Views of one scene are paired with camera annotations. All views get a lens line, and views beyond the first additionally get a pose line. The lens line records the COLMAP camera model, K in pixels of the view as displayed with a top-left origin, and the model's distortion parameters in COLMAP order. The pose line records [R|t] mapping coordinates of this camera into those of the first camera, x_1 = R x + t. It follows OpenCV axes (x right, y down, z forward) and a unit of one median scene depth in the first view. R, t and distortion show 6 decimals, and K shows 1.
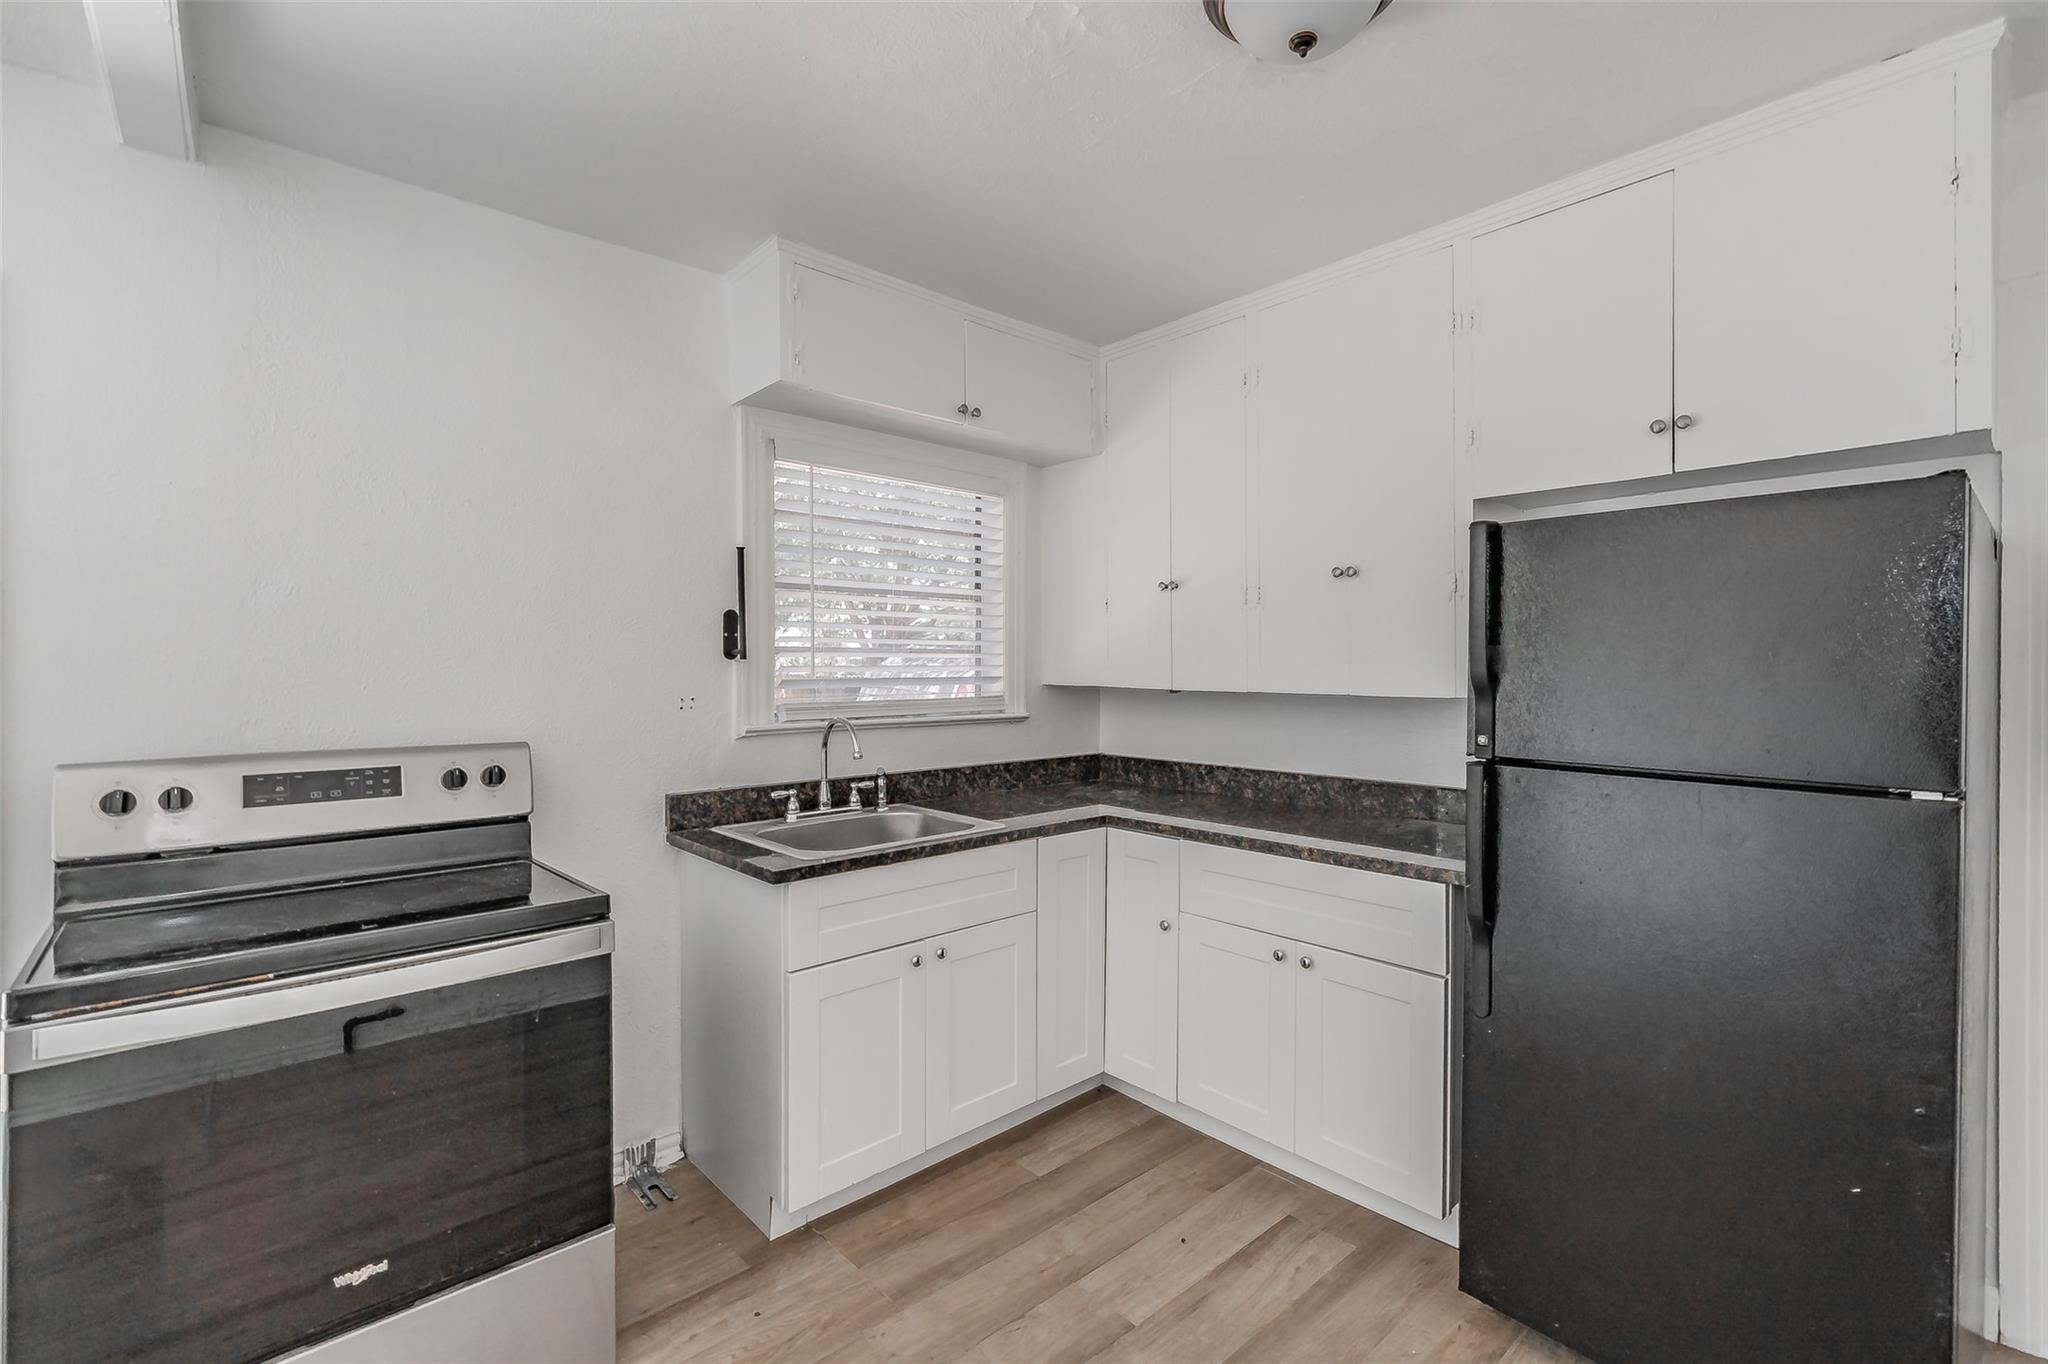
lens RADIAL K [[894.7, 0, 1028.2], [0, 894.7, 663.4], [0, 0, 1]] dist [0.002470, 0.000091]
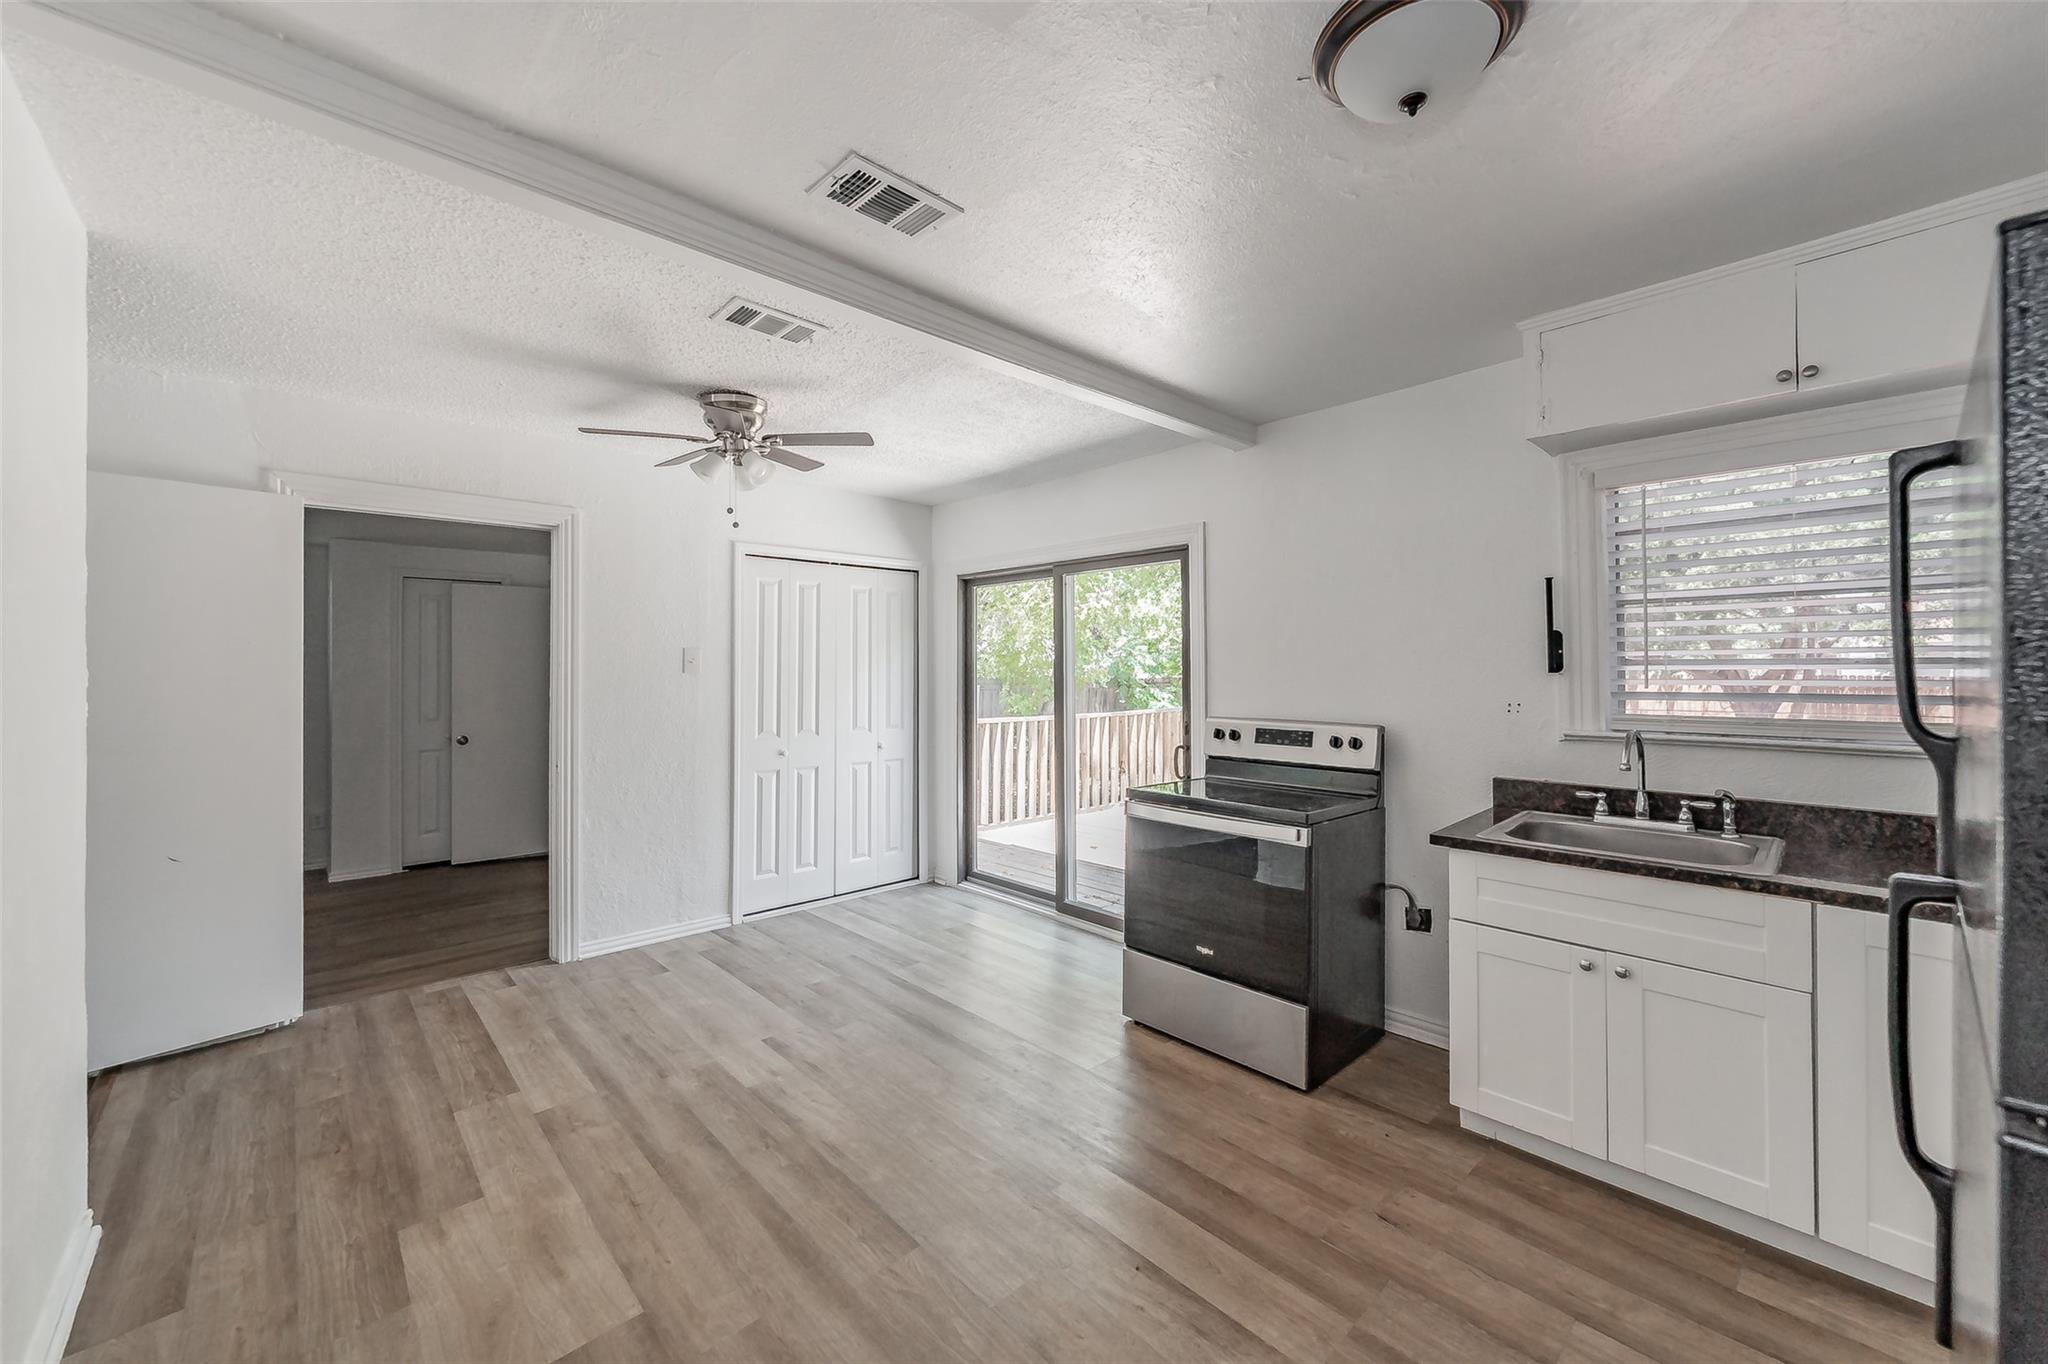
lens RADIAL K [[734.8, 0, 1019.8], [0, 734.8, 650.4], [0, 0, 1]] dist [-0.001051, -0.000224]
pose [[0.031960, -0.024907, -0.999179, 0.619060], [0.007095, 0.999670, -0.024692, -0.014850], [0.999464, -0.006300, 0.032126, 0.273816]]
